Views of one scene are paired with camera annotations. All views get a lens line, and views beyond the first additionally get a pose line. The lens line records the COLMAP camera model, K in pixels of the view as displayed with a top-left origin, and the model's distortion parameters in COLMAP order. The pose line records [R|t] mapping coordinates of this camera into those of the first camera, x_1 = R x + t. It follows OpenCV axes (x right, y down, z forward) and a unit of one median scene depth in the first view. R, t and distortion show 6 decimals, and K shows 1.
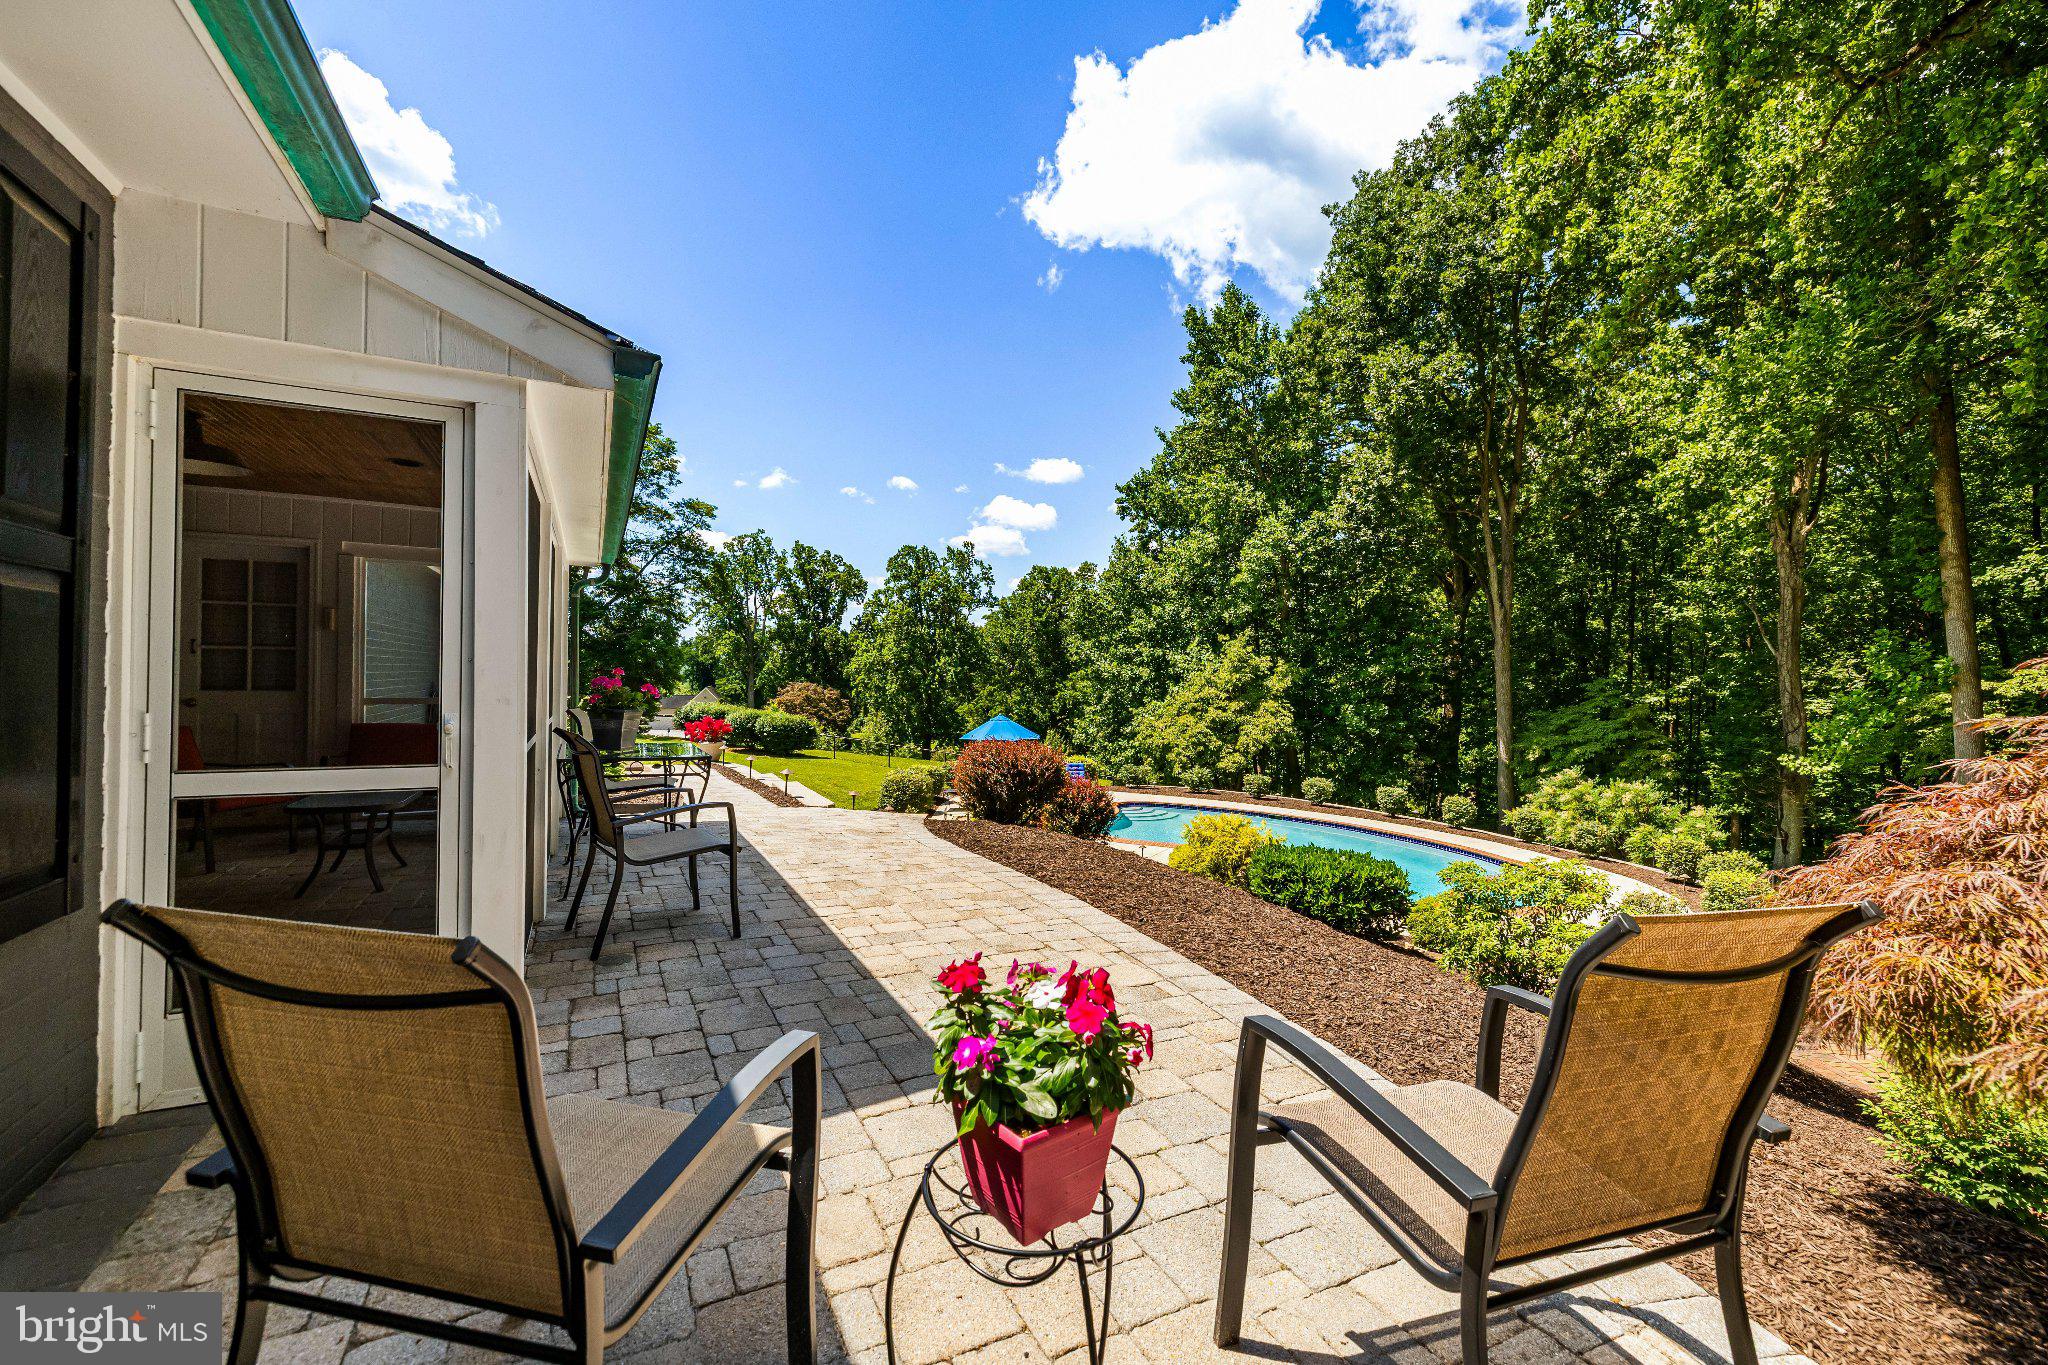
lens RADIAL K [[859.3, 0, 1029.9], [0, 859.3, 678.0], [0, 0, 1]] dist [-0.003556, 0.004086]
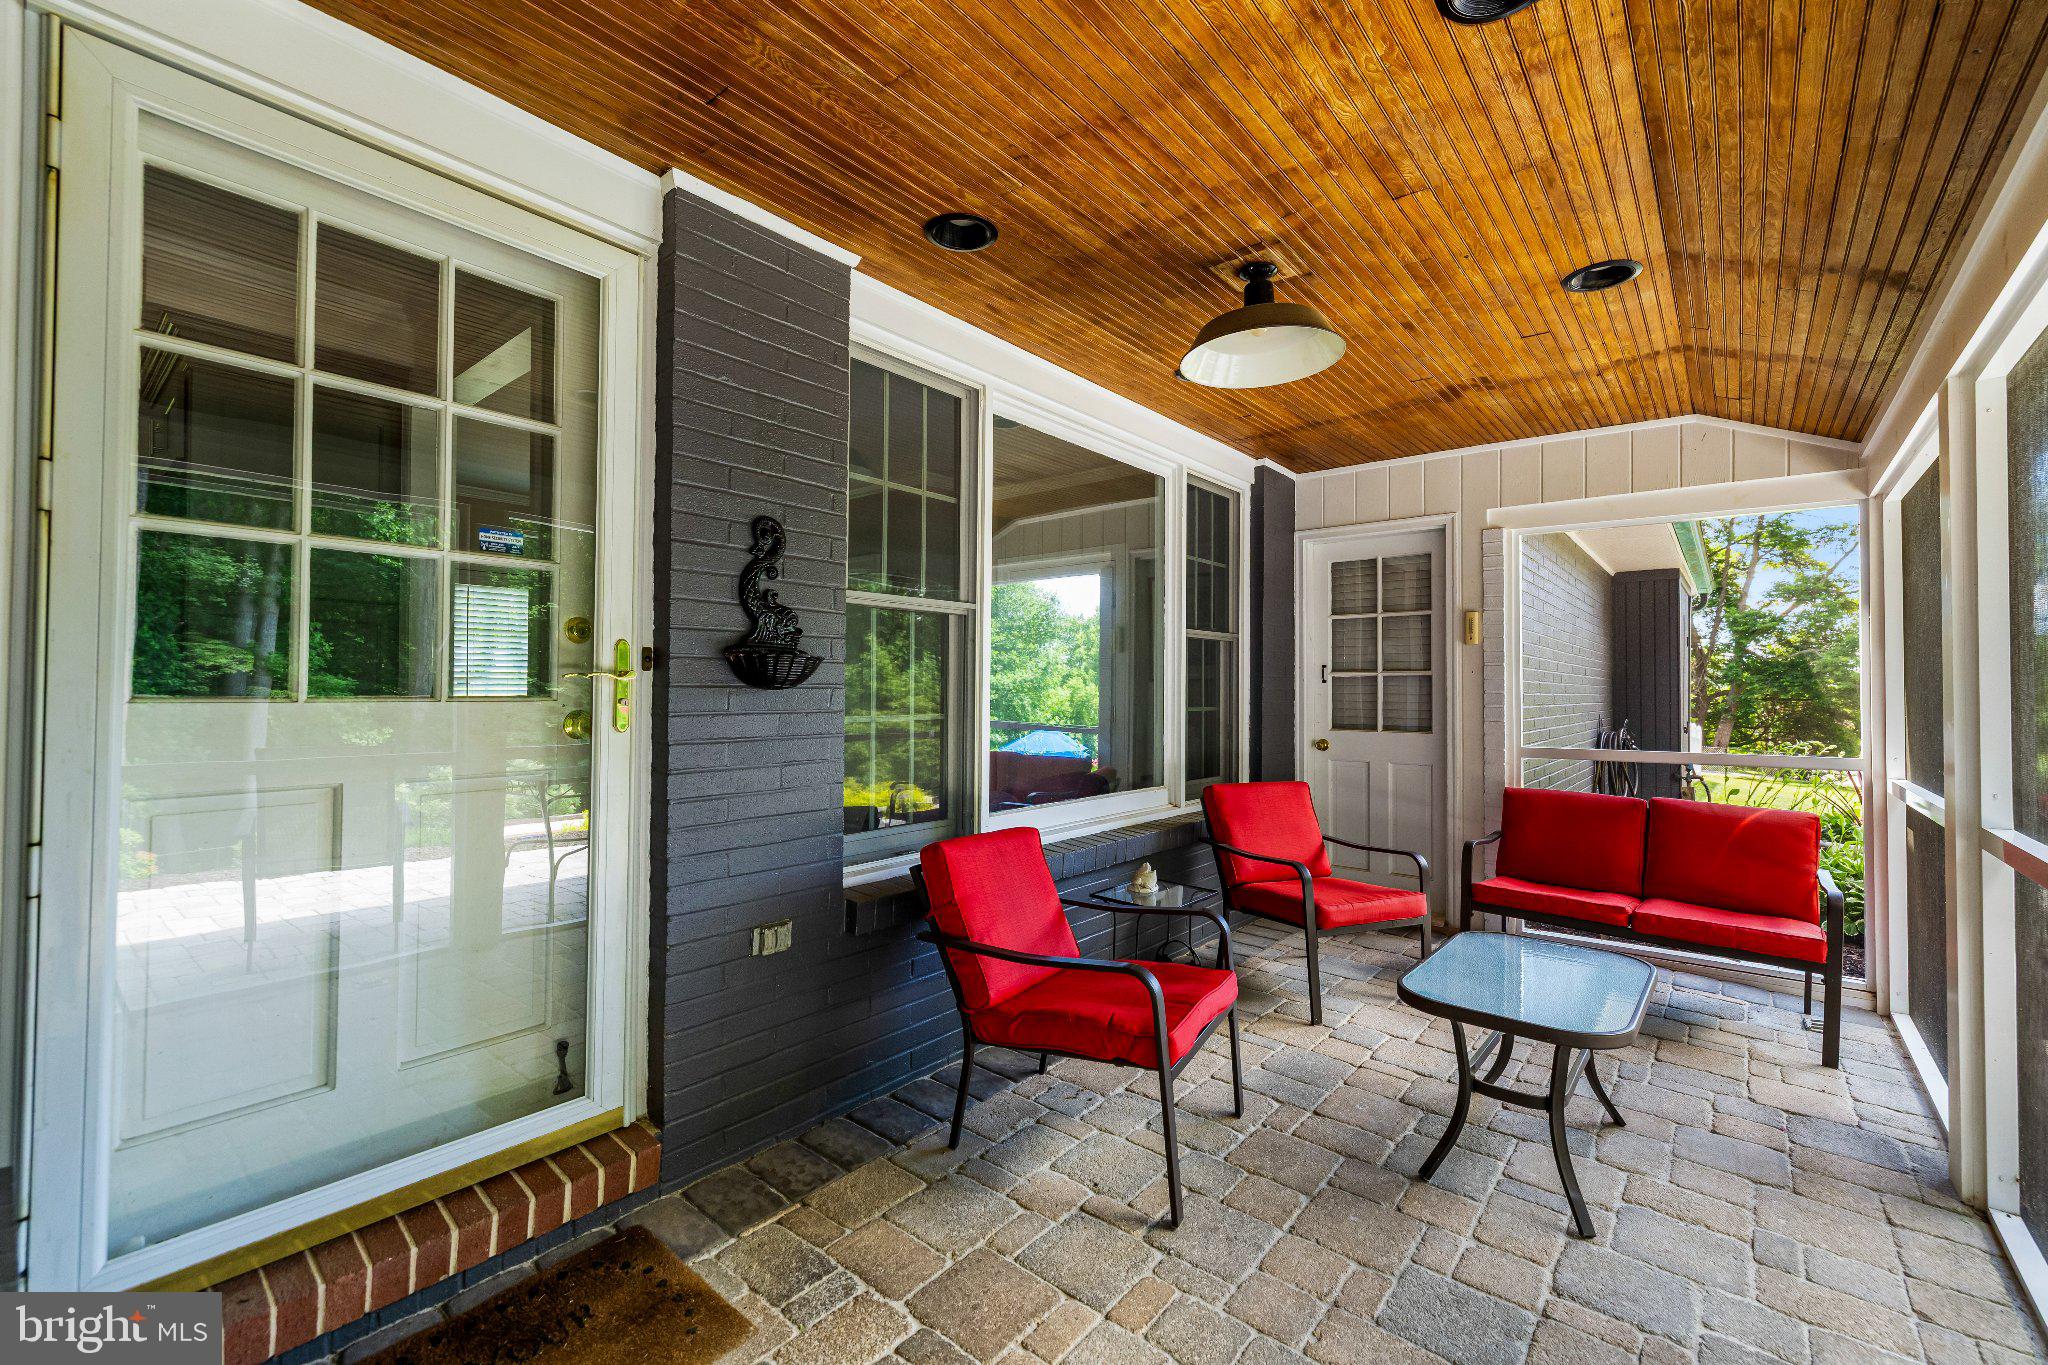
lens RADIAL K [[859.3, 0, 1029.9], [0, 859.3, 678.0], [0, 0, 1]] dist [-0.003556, 0.004086]
pose [[0.395115, -0.032879, -0.918043, -0.337668], [0.001109, 0.999376, -0.035315, -0.005540], [0.918631, 0.012935, 0.394904, 0.417680]]
